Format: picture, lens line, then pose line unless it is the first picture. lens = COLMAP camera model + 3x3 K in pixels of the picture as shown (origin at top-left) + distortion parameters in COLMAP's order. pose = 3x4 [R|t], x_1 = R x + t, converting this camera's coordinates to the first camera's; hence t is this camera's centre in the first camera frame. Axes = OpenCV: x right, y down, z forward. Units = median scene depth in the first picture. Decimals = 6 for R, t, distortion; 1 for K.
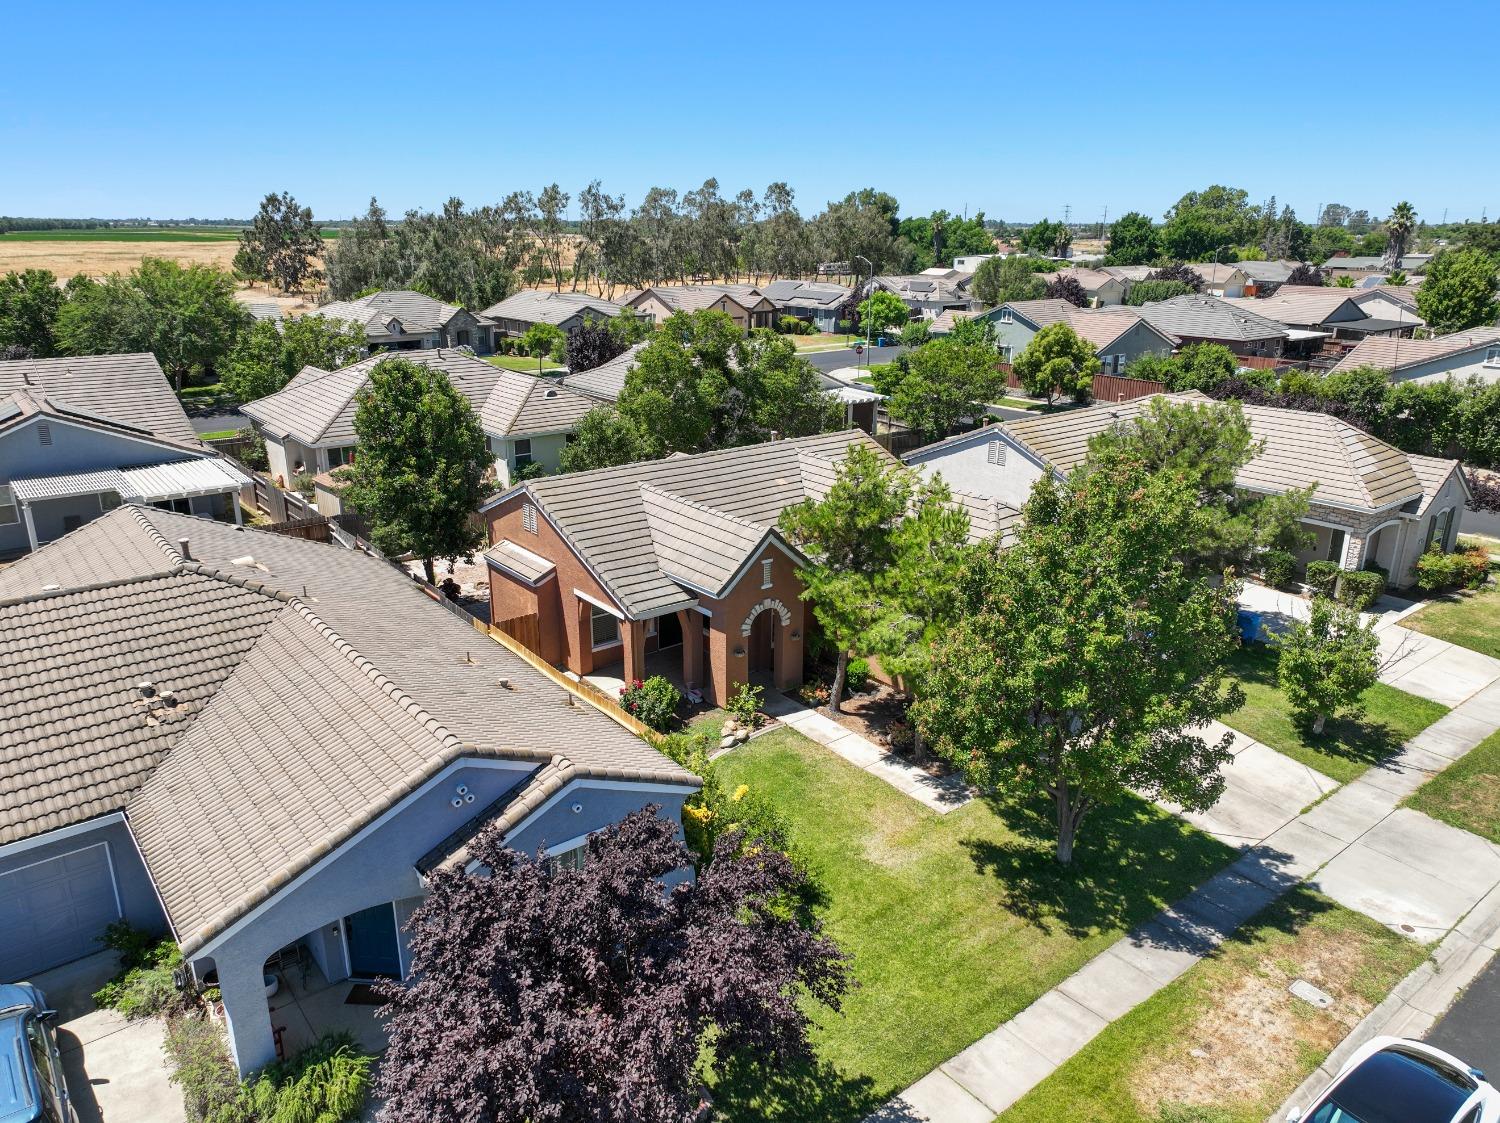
lens RADIAL K [[1048.8, 0, 766.2], [0, 1048.8, 568.3], [0, 0, 1]] dist [0.006663, 0.005327]
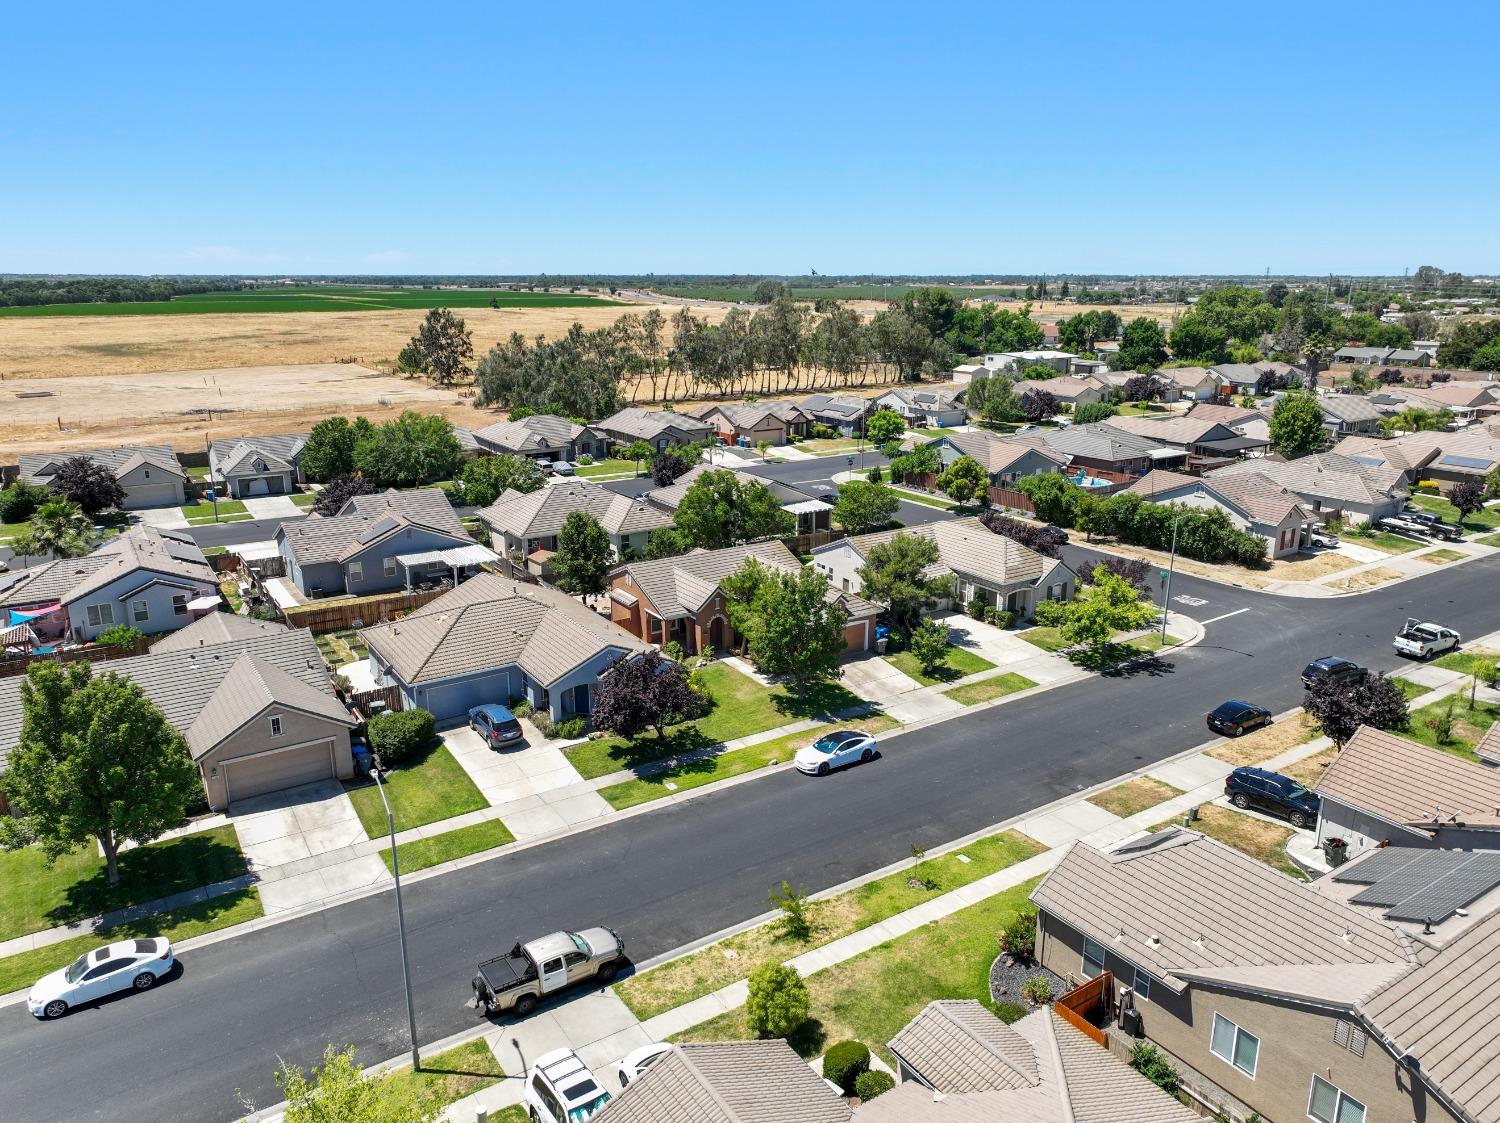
lens RADIAL K [[1048.8, 0, 743.9], [0, 1048.8, 554.0], [0, 0, 1]] dist [0.006663, 0.005327]
pose [[0.993952, 0.019042, -0.108149, 0.229256], [-0.025509, 0.997948, -0.058729, 0.022330], [0.106809, 0.061133, 0.992398, -1.052290]]
